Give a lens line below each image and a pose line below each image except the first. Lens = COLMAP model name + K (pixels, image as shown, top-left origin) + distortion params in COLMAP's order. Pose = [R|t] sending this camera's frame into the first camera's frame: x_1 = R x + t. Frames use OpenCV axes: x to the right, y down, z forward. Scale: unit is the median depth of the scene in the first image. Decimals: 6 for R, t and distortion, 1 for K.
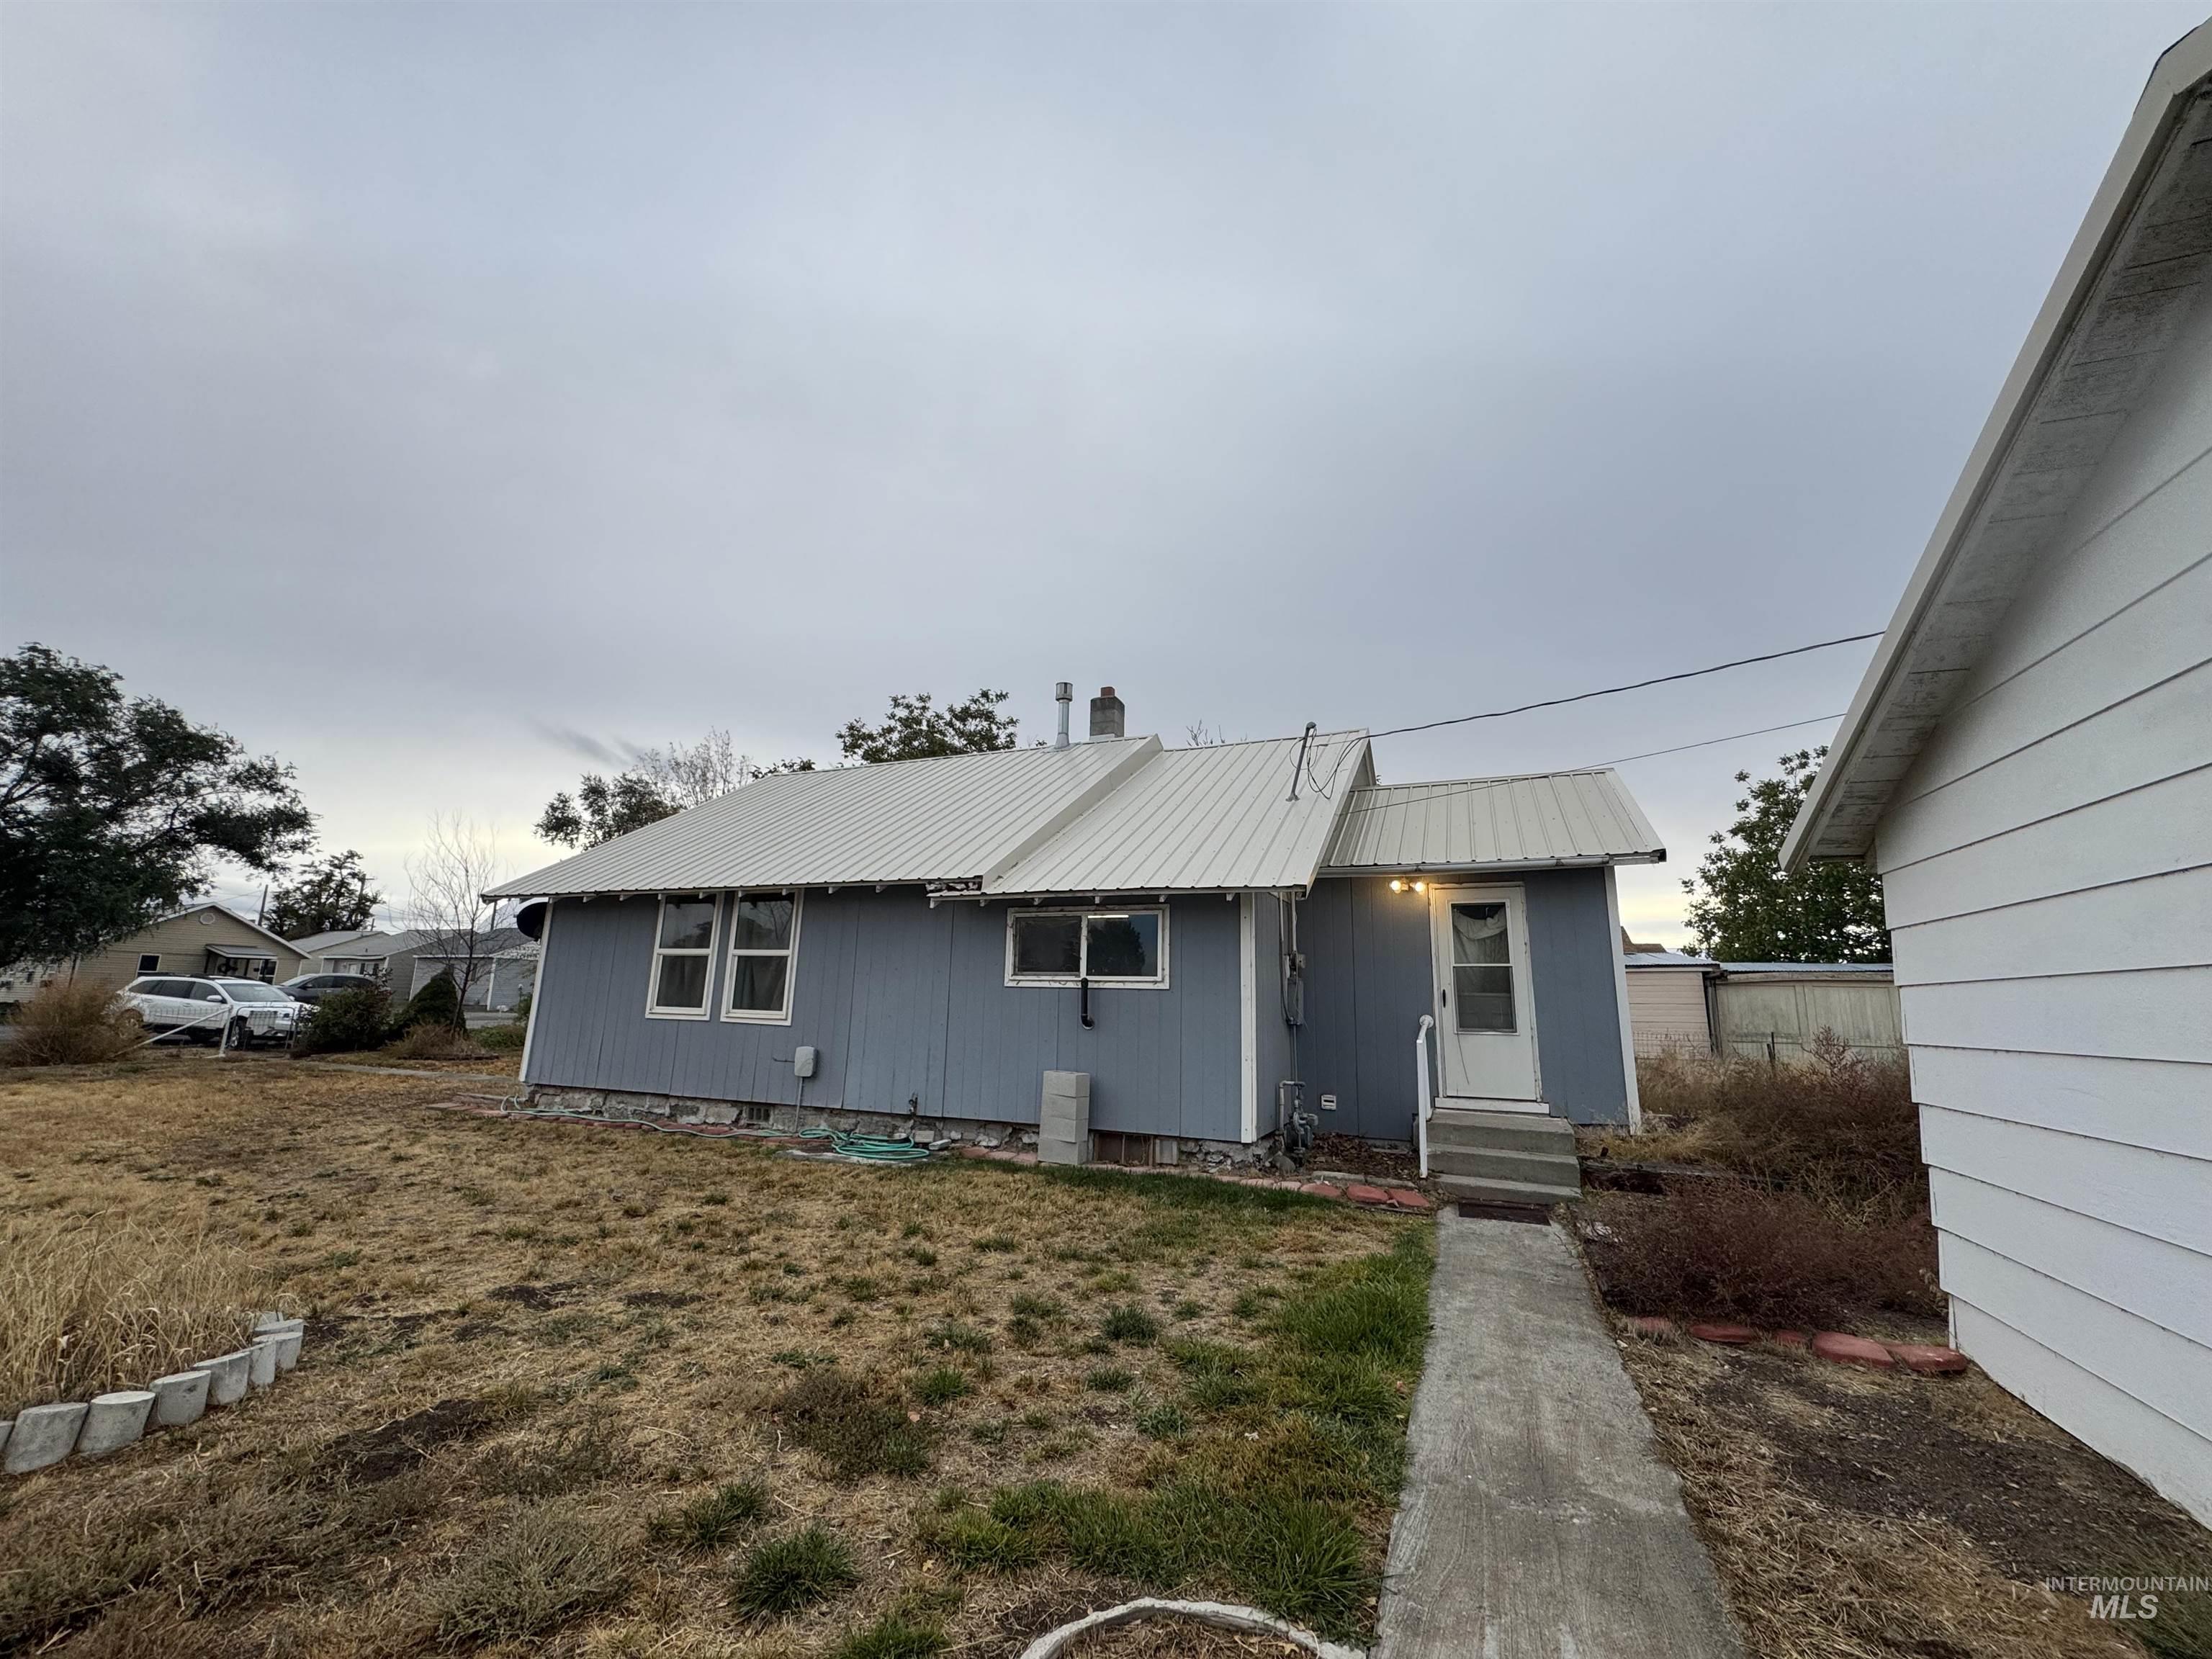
lens RADIAL K [[874.4, 0, 1105.5], [0, 874.4, 822.4], [0, 0, 1]] dist [0.001300, 0.000312]
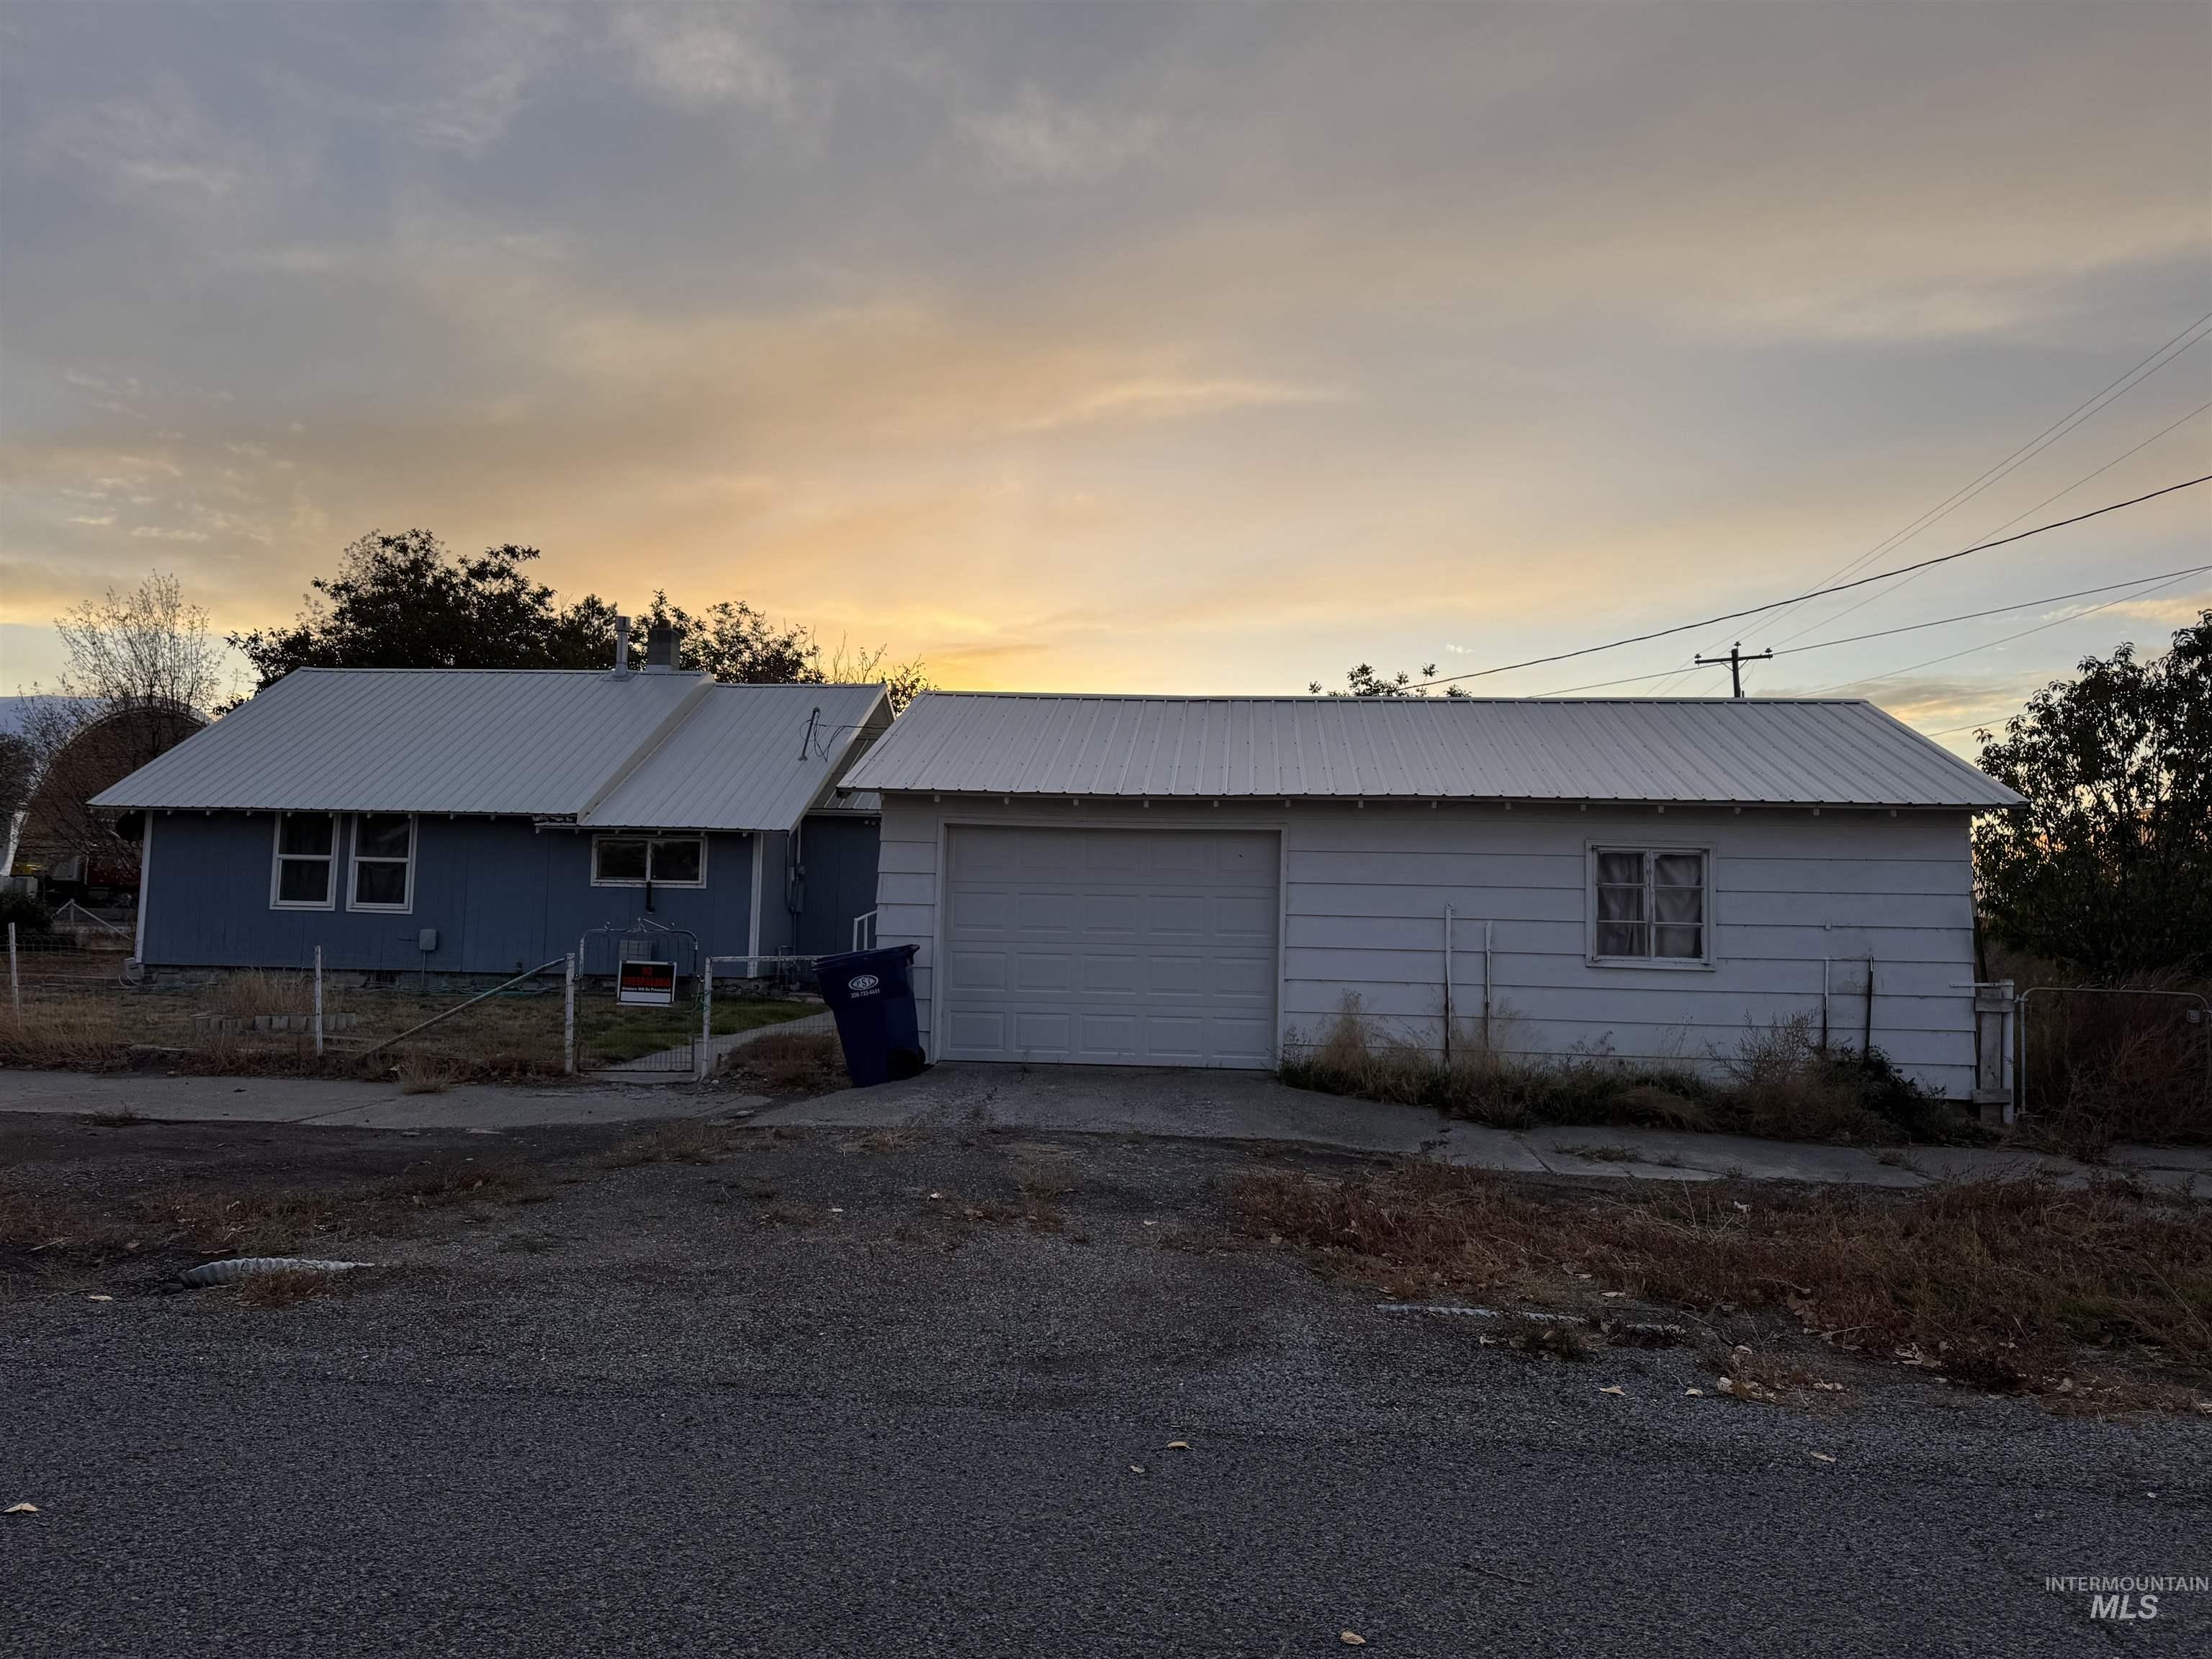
lens RADIAL K [[1545.6, 0, 1114.0], [0, 1545.6, 833.5], [0, 0, 1]] dist [0.085189, -0.092098]
pose [[0.956365, 0.017215, 0.291667, -0.032410], [-0.060349, 0.988375, 0.139547, -0.277587], [-0.285874, -0.151060, 0.946286, -1.494941]]
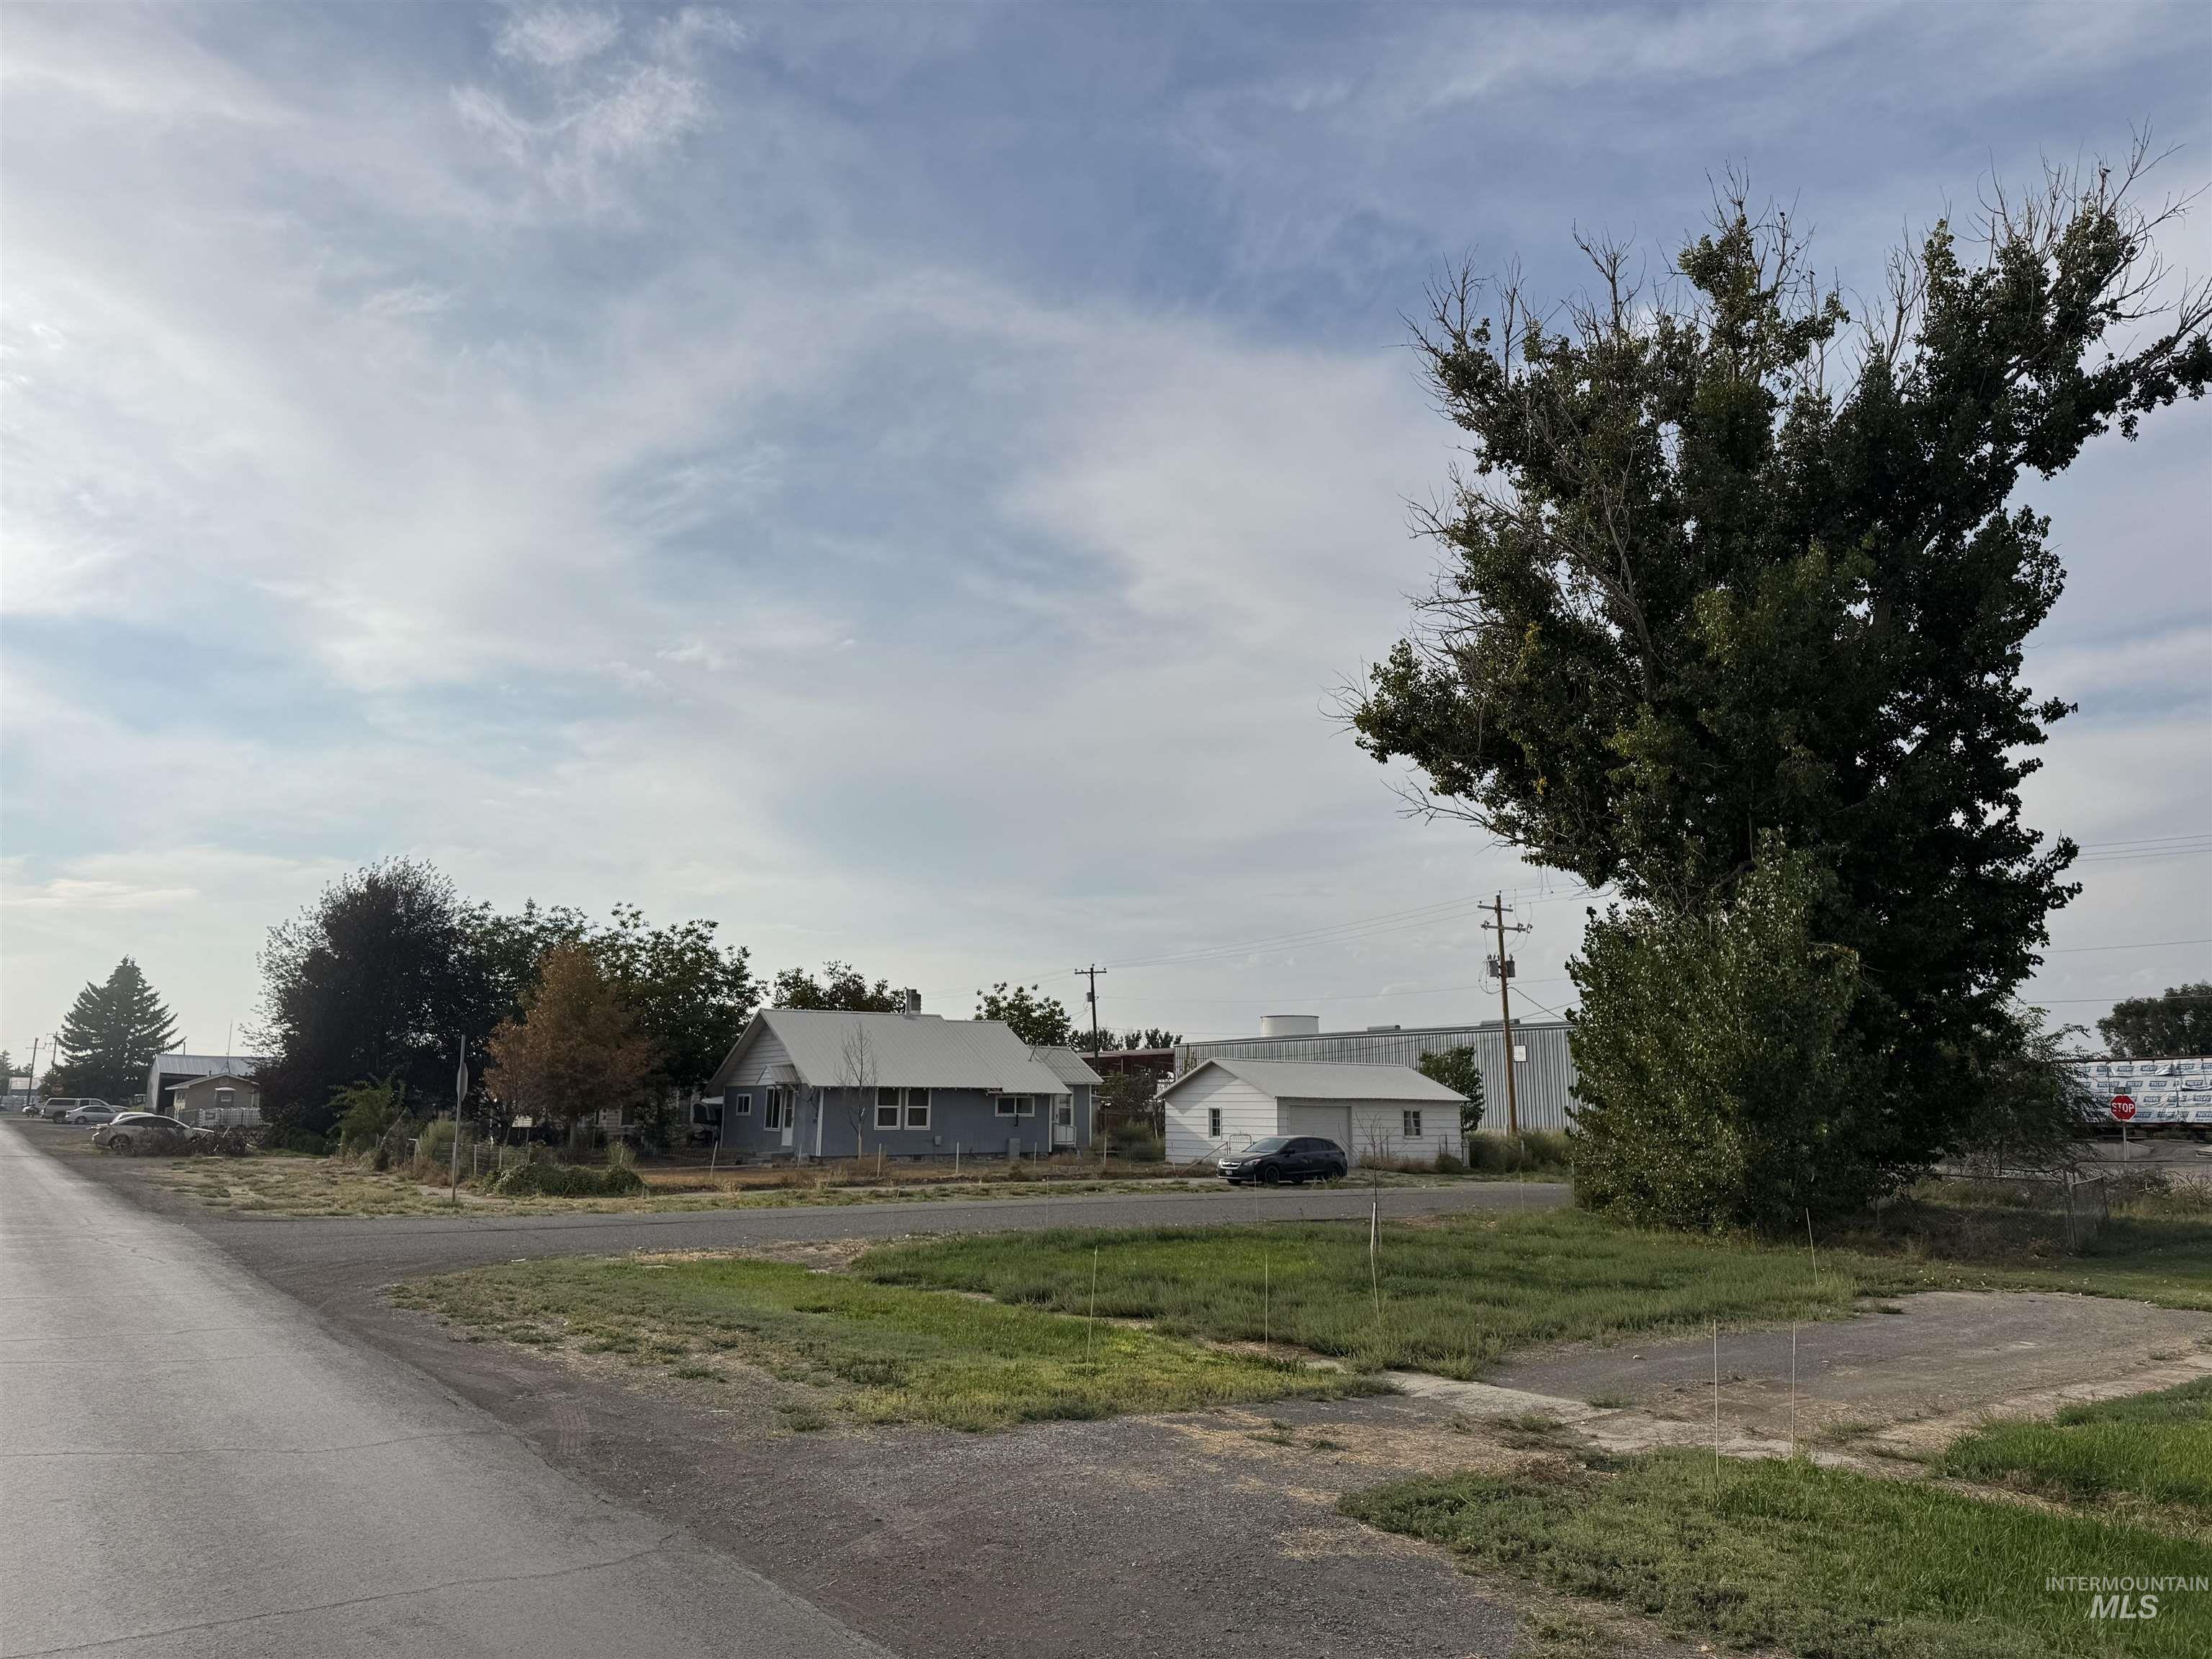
lens RADIAL K [[1541.4, 0, 1106.0], [0, 1541.4, 829.5], [0, 0, 1]] dist [0.096500, -0.142588]
pose [[0.526267, 0.131203, 0.840136, -4.754166], [-0.165386, 0.984949, -0.050220, -0.653170], [-0.834080, -0.112518, 0.540046, -2.401715]]
